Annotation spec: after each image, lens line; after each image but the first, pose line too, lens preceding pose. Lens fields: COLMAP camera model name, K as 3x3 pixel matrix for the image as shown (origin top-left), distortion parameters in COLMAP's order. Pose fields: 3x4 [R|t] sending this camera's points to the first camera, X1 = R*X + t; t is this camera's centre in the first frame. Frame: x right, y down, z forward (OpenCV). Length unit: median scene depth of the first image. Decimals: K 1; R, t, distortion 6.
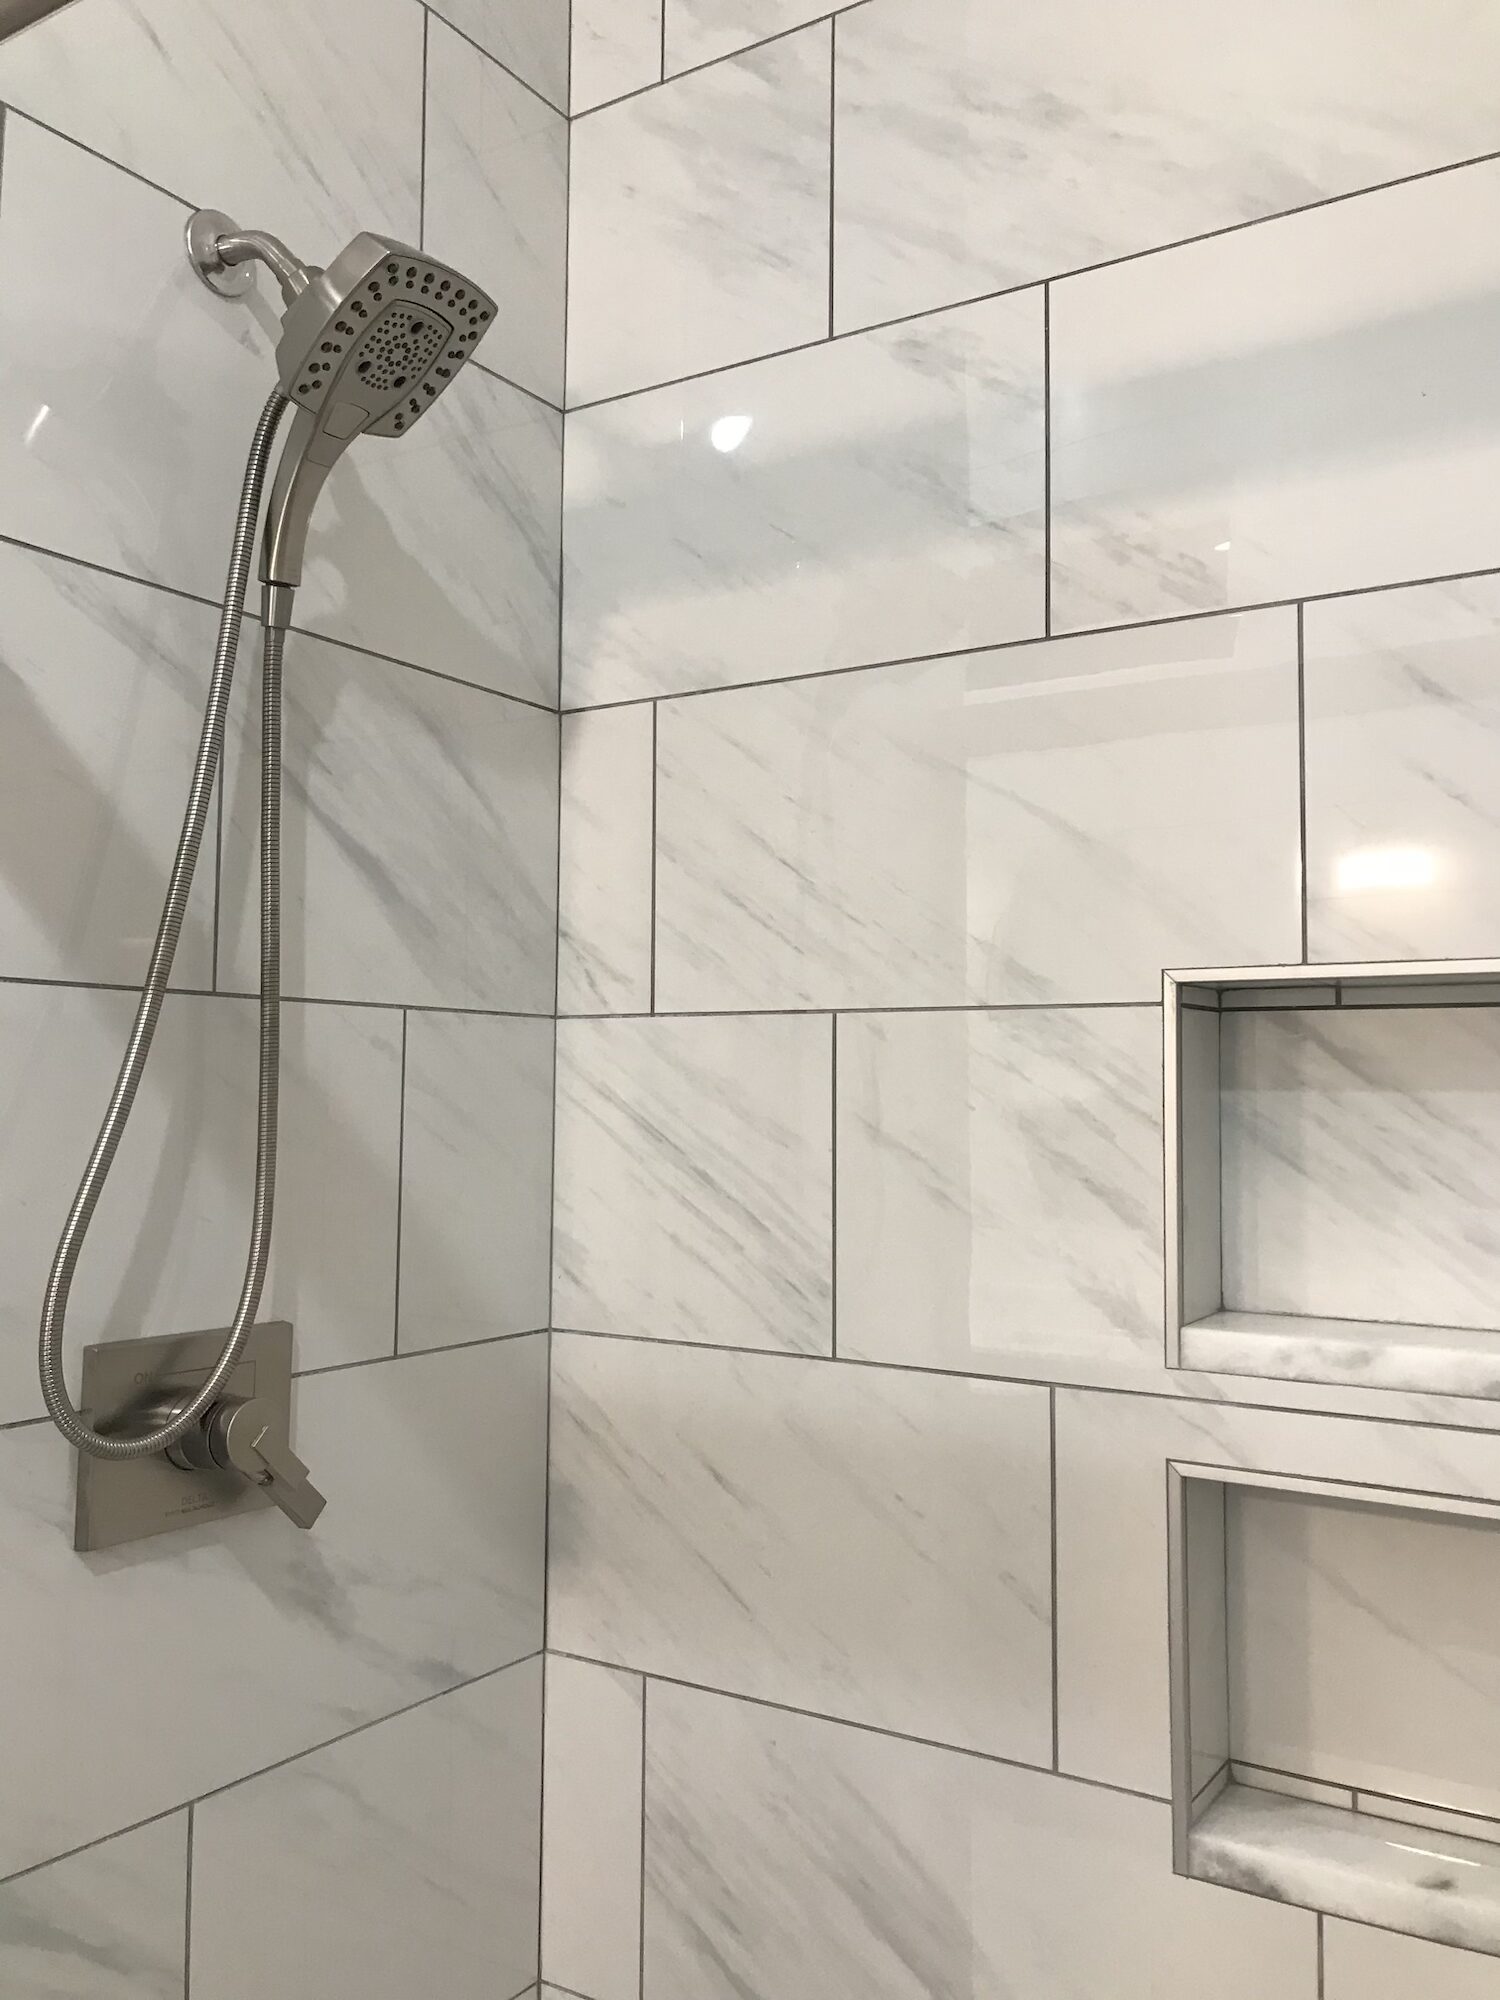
lens RADIAL K [[1656.9, 0, 770.8], [0, 1656.9, 987.5], [0, 0, 1]] dist [0.030994, -0.030514]
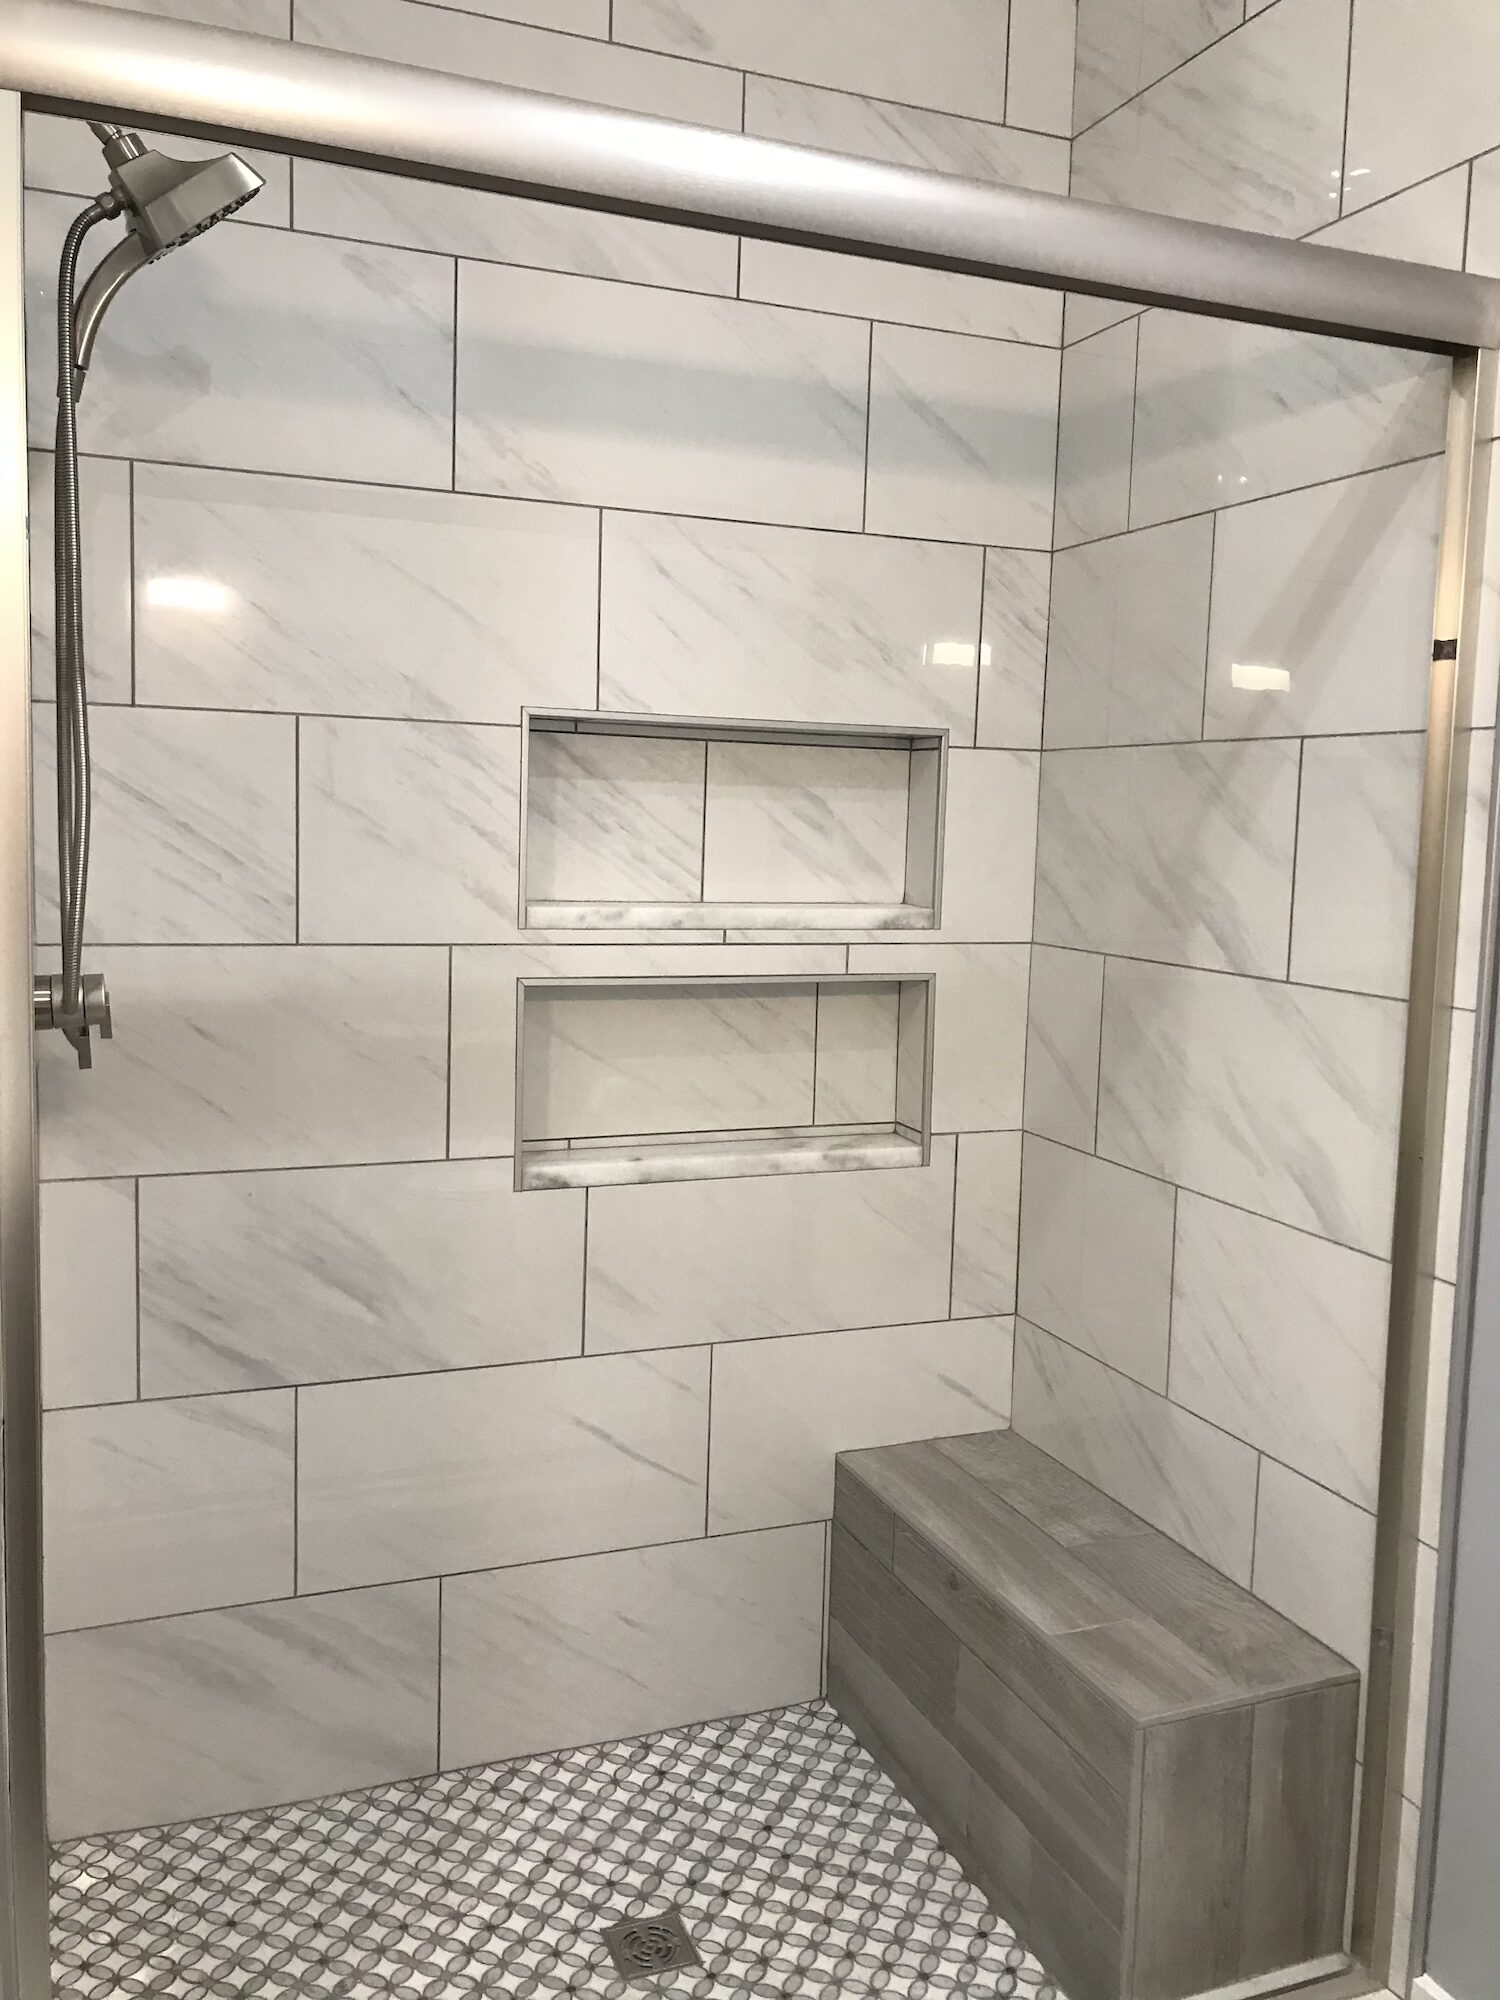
lens RADIAL K [[1656.9, 0, 768.1], [0, 1656.9, 995.6], [0, 0, 1]] dist [0.030994, -0.030514]
pose [[0.576609, -0.078231, 0.813266, -1.038385], [-0.077977, 0.985592, 0.150094, 0.006626], [-0.813291, -0.149961, 0.562201, -0.242467]]
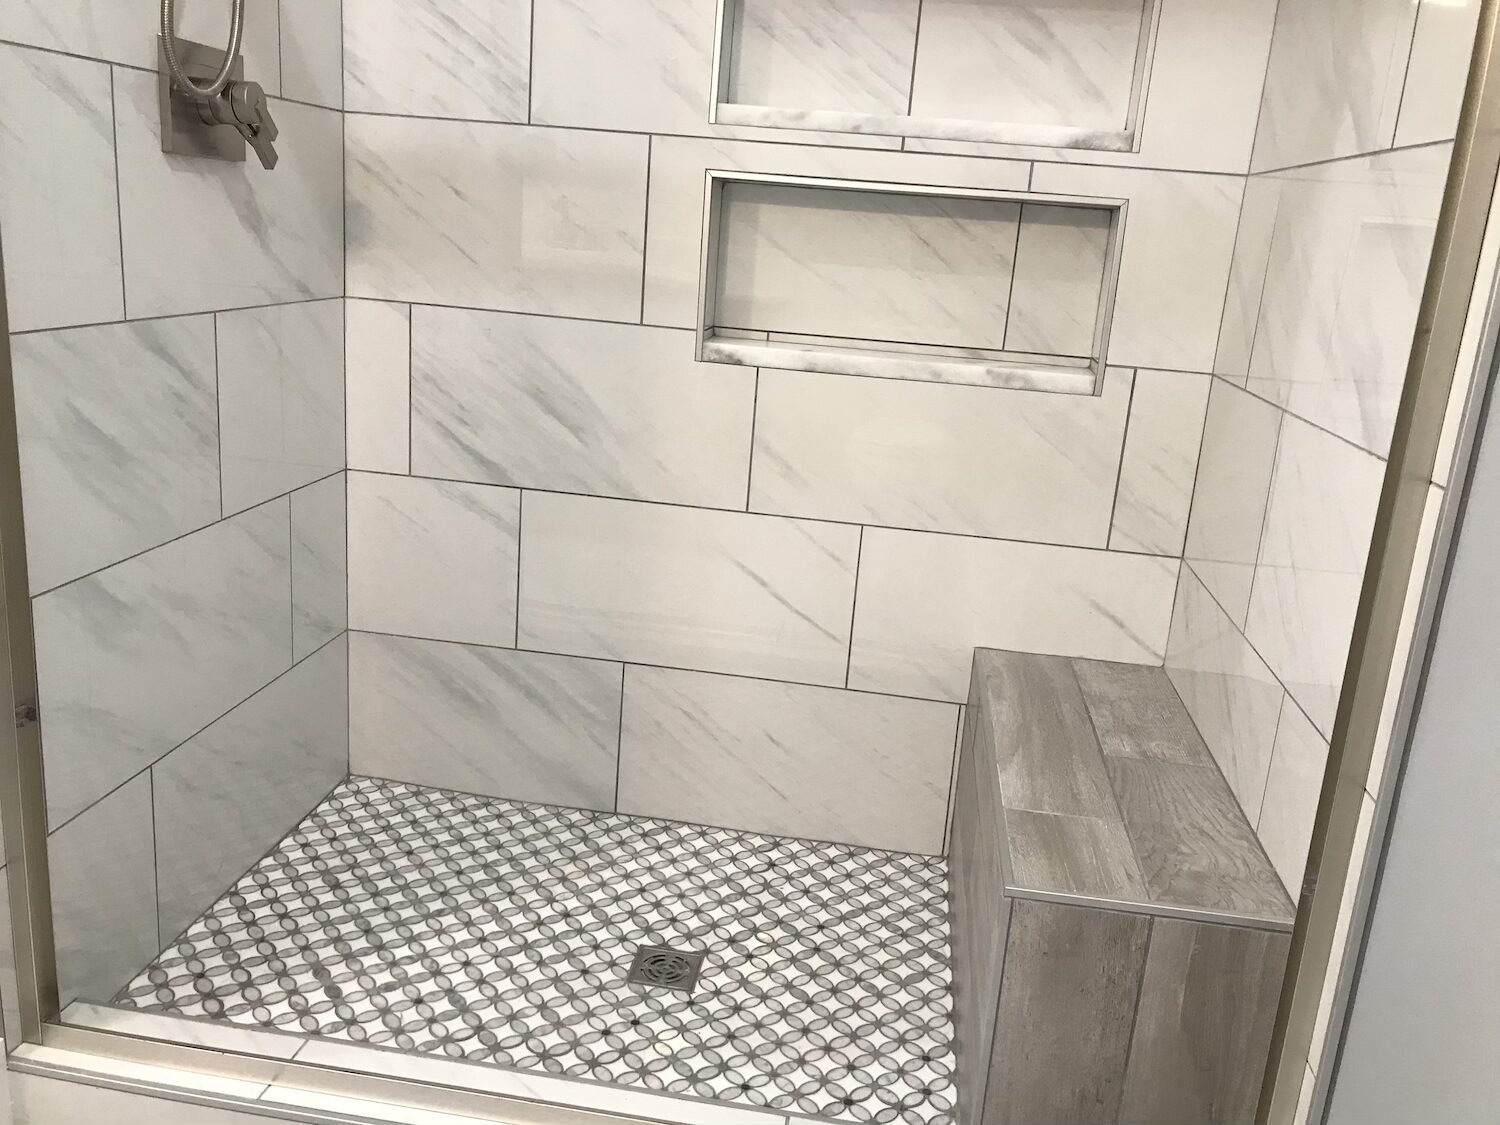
lens RADIAL K [[1242.6, 0, 743.9], [0, 1242.6, 551.7], [0, 0, 1]] dist [0.030994, -0.030514]
pose [[0.908677, -0.046552, 0.414896, -0.377959], [-0.095278, 0.944419, 0.314636, 0.229532], [-0.406482, -0.325433, 0.853736, -0.501219]]
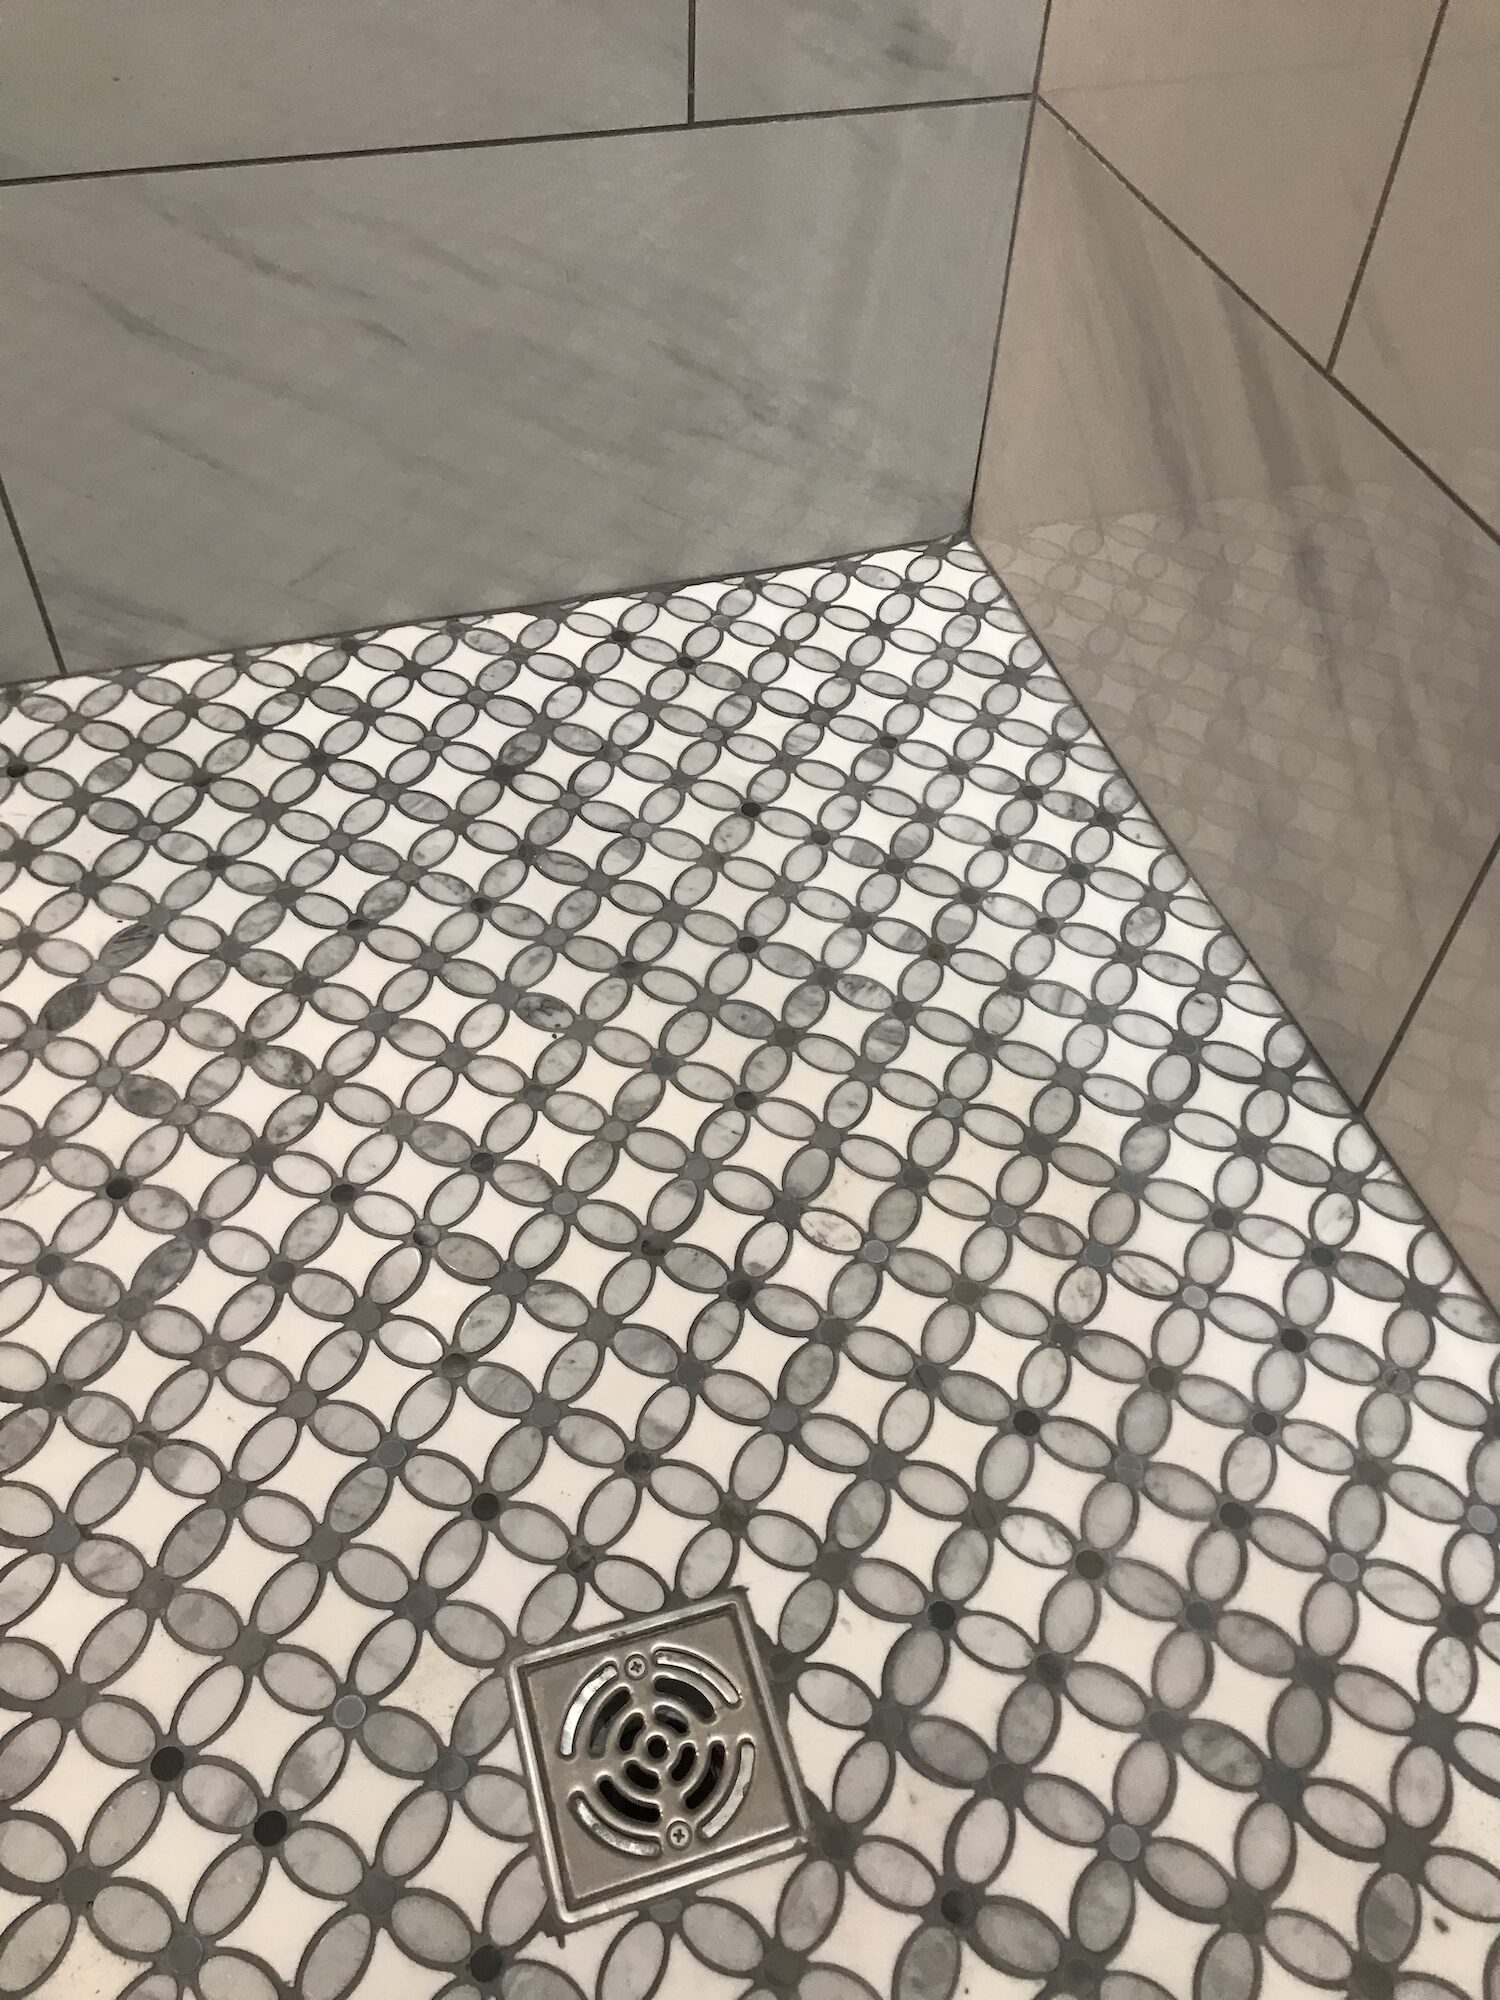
lens RADIAL K [[1656.9, 0, 776.5], [0, 1656.9, 982.0], [0, 0, 1]] dist [0.030994, -0.030514]
pose [[0.770654, 0.496539, -0.399426, 0.223814], [-0.003095, 0.629701, 0.776831, 0.615322], [0.637246, -0.597432, 0.486818, 0.520208]]
